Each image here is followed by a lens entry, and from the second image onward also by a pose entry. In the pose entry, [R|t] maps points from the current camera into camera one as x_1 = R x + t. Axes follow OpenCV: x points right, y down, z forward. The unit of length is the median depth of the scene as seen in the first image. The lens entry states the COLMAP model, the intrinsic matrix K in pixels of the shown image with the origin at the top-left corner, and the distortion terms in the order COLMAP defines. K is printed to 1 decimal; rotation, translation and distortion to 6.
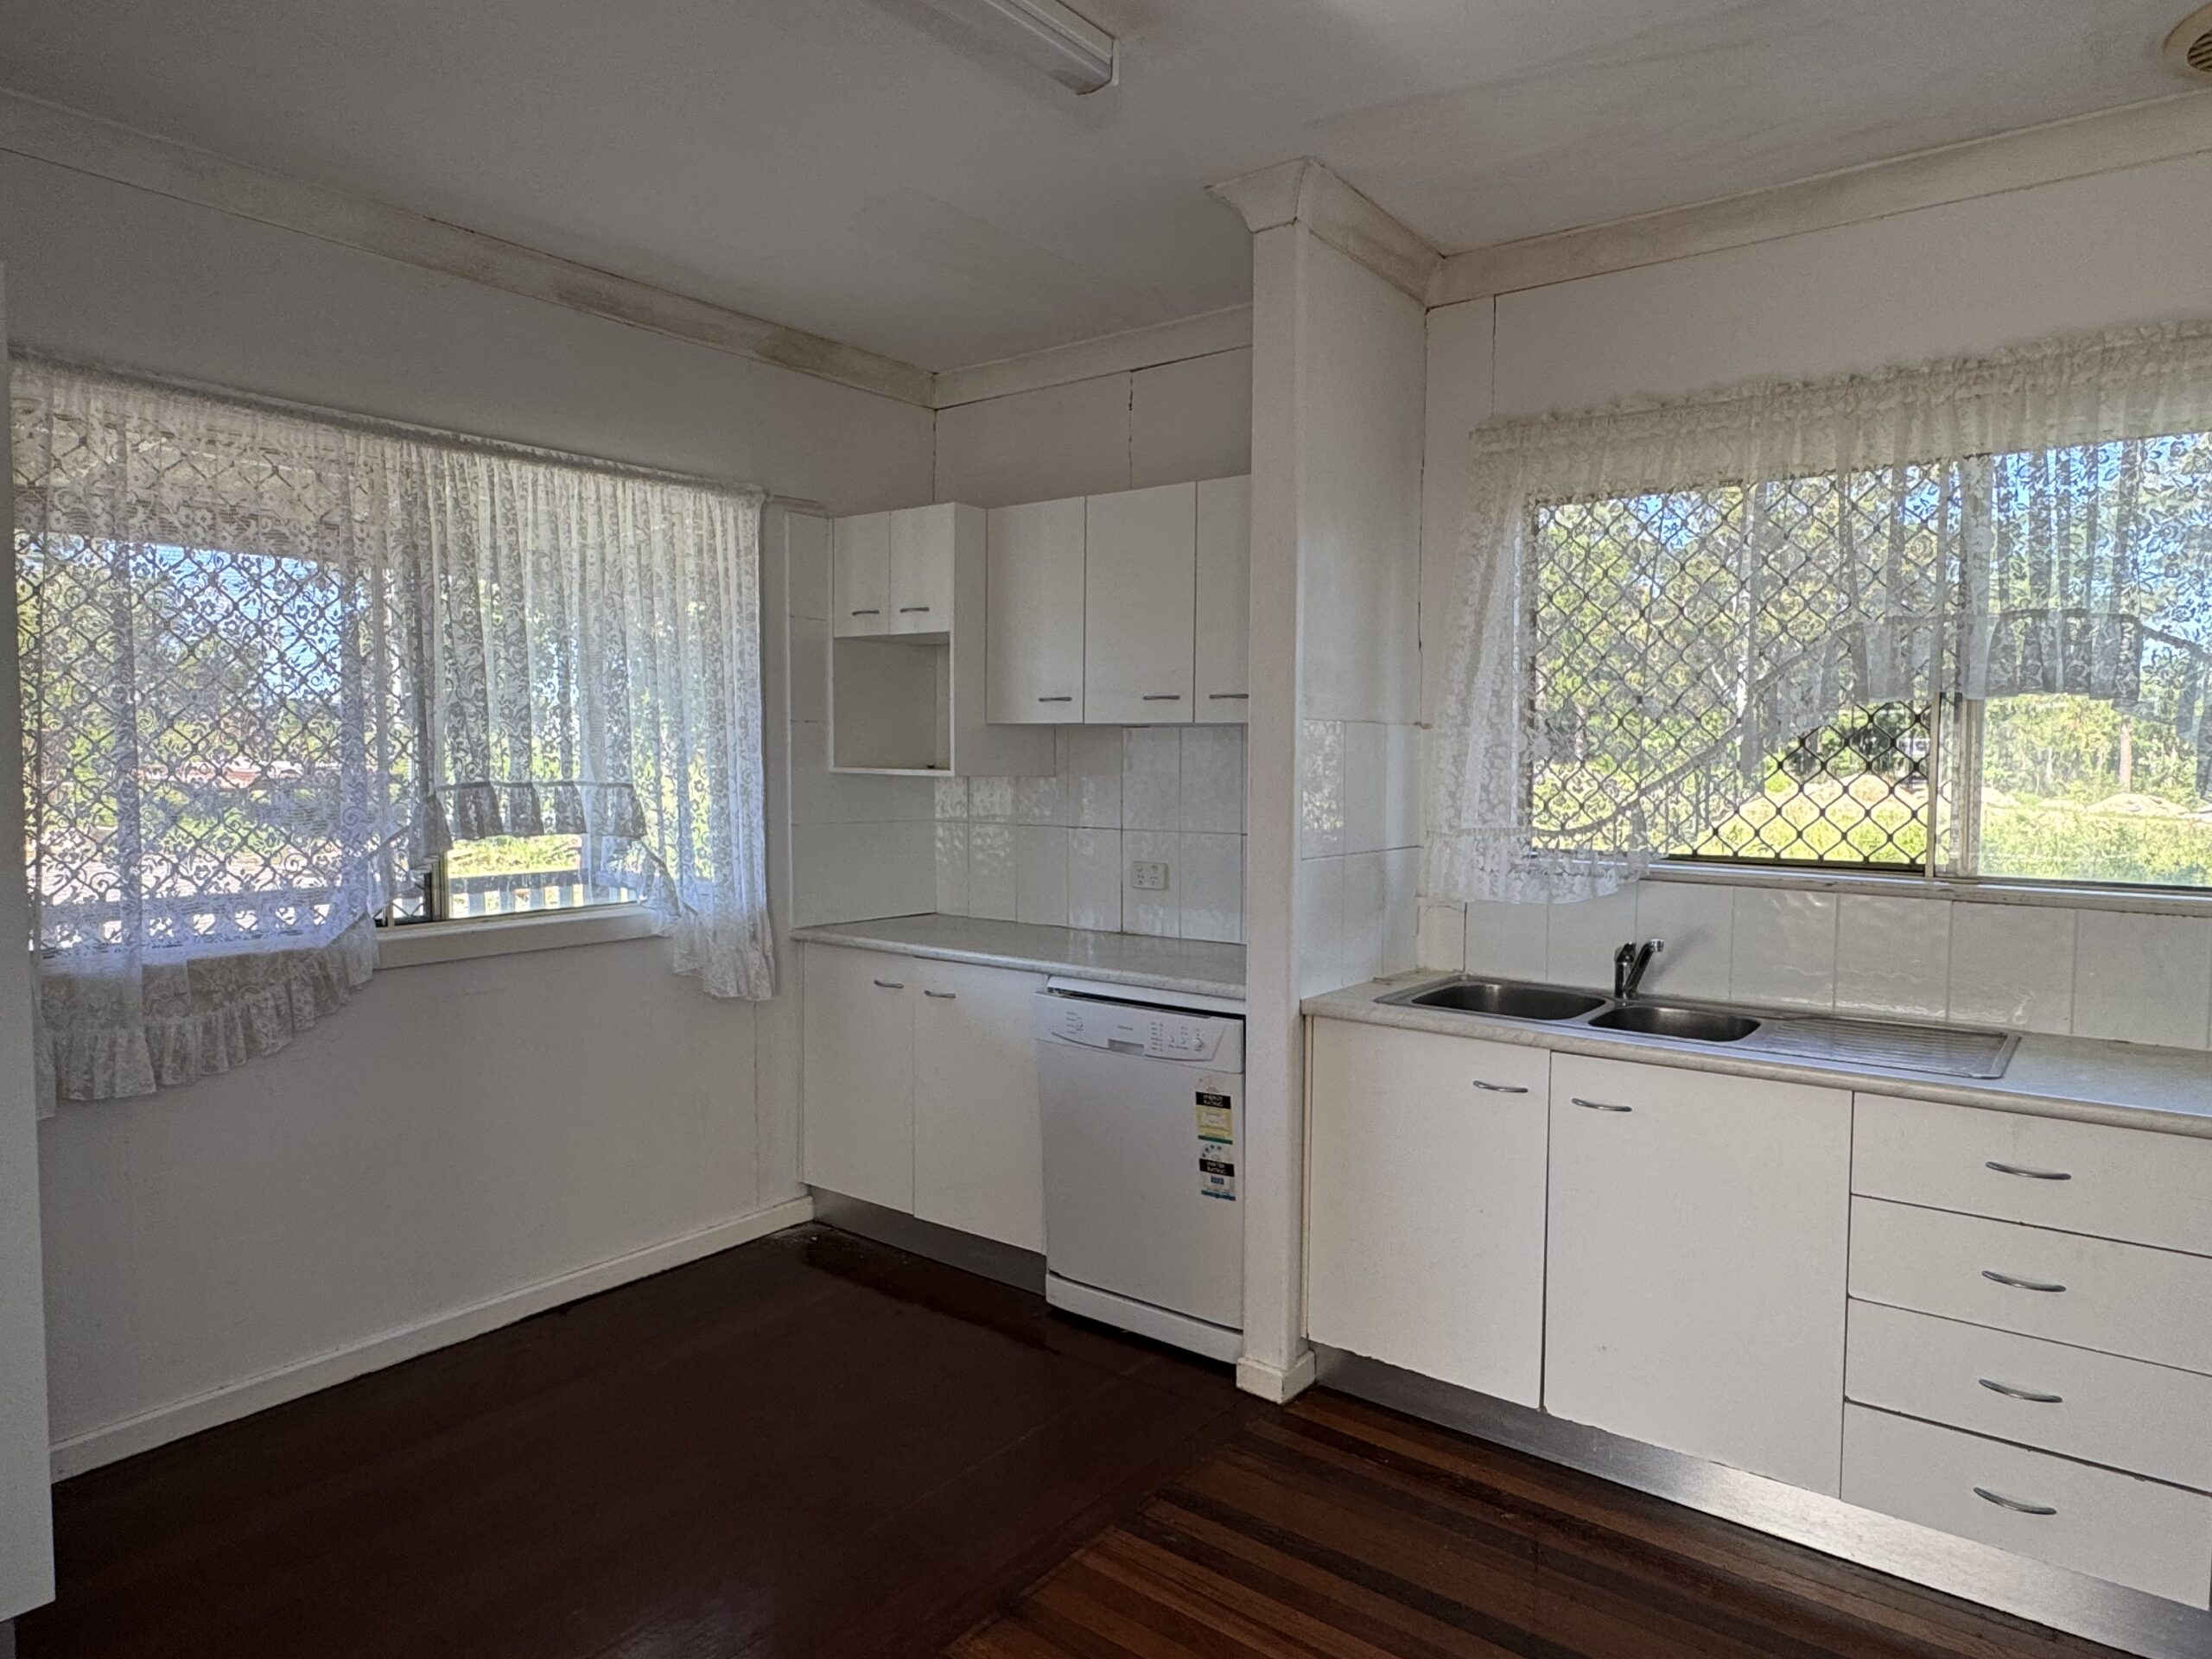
lens RADIAL K [[1351.0, 0, 1065.2], [0, 1351.0, 827.7], [0, 0, 1]] dist [-0.002907, -0.000740]
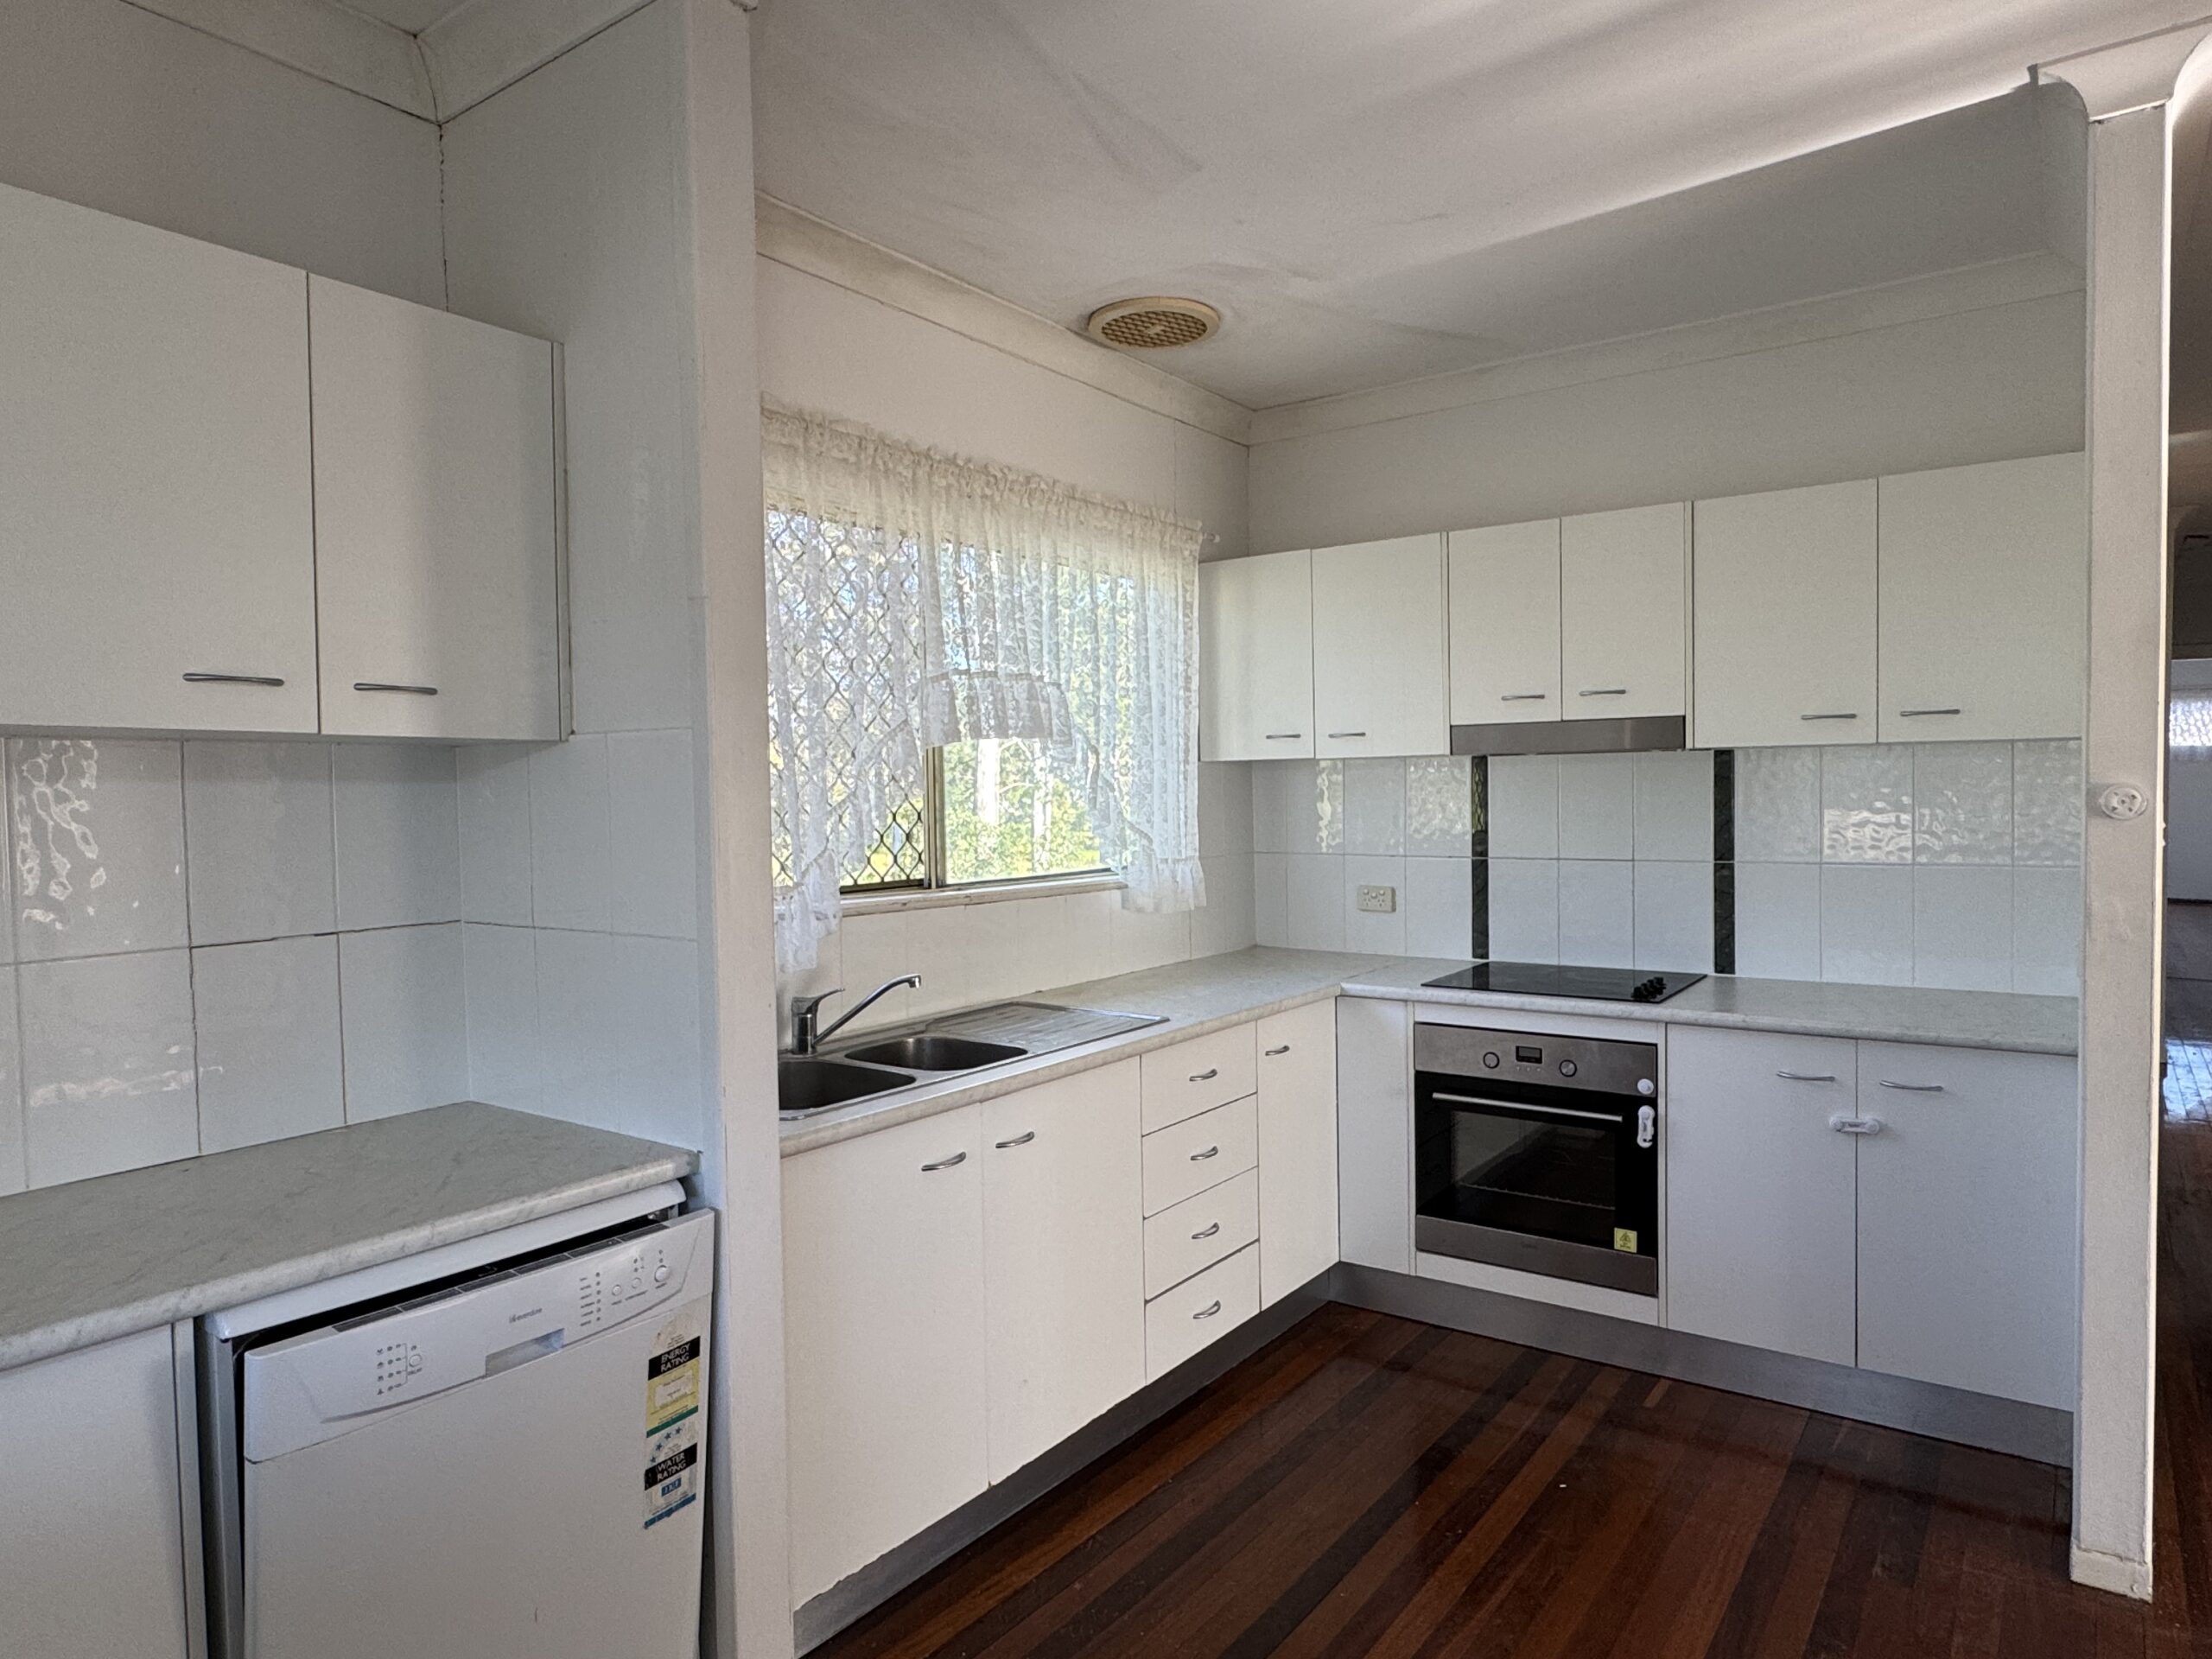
lens RADIAL K [[1351.0, 0, 1065.2], [0, 1351.0, 827.7], [0, 0, 1]] dist [-0.002907, -0.000740]
pose [[-0.028675, -0.034604, 0.998990, -0.497037], [0.069440, 0.996917, 0.036525, -0.046693], [-0.997174, 0.070417, -0.026183, 0.824468]]
